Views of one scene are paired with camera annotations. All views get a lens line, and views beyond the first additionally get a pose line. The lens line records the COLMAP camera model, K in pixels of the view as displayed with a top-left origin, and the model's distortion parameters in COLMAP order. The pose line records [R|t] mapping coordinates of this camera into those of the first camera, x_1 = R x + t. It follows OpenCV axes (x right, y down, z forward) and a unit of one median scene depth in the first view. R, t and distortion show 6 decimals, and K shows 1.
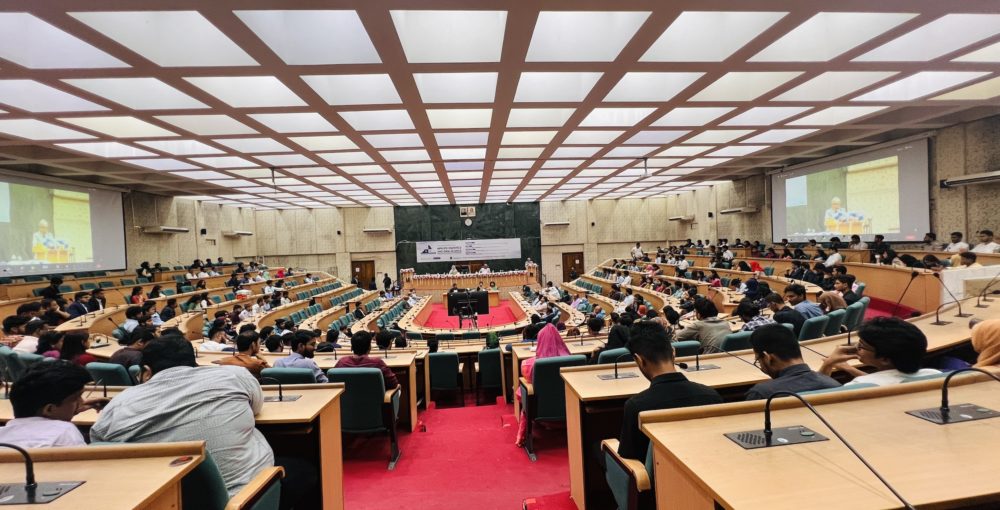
lens RADIAL K [[418.6, 0, 500.0], [0, 418.6, 255.0], [0, 0, 1]] dist [-0.000288, -0.000023]
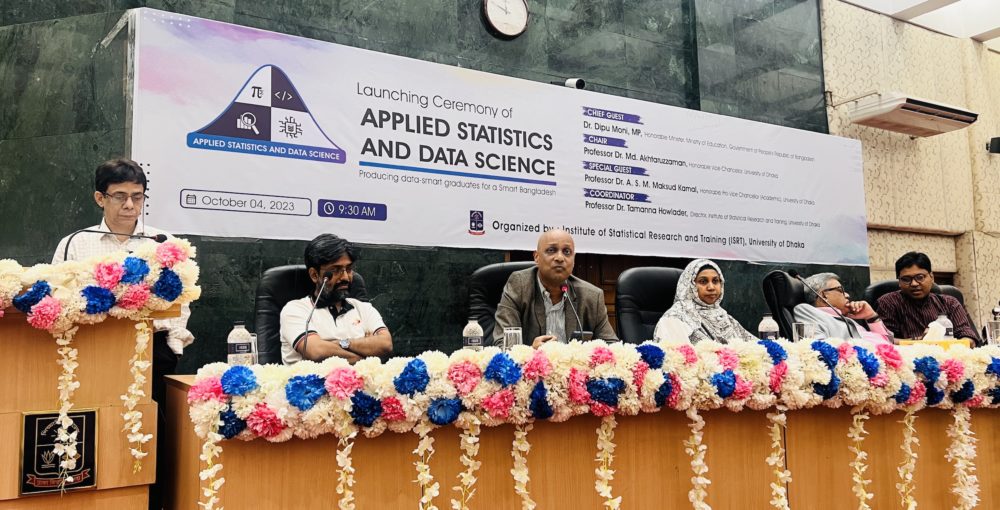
lens RADIAL K [[769.2, 0, 500.0], [0, 769.2, 255.0], [0, 0, 1]] dist [0.029202, -0.002228]
pose [[0.889050, 0.071359, 0.452214, -0.321999], [-0.007923, 0.990028, -0.140649, 0.070625], [-0.457741, 0.121461, 0.880750, 1.311095]]
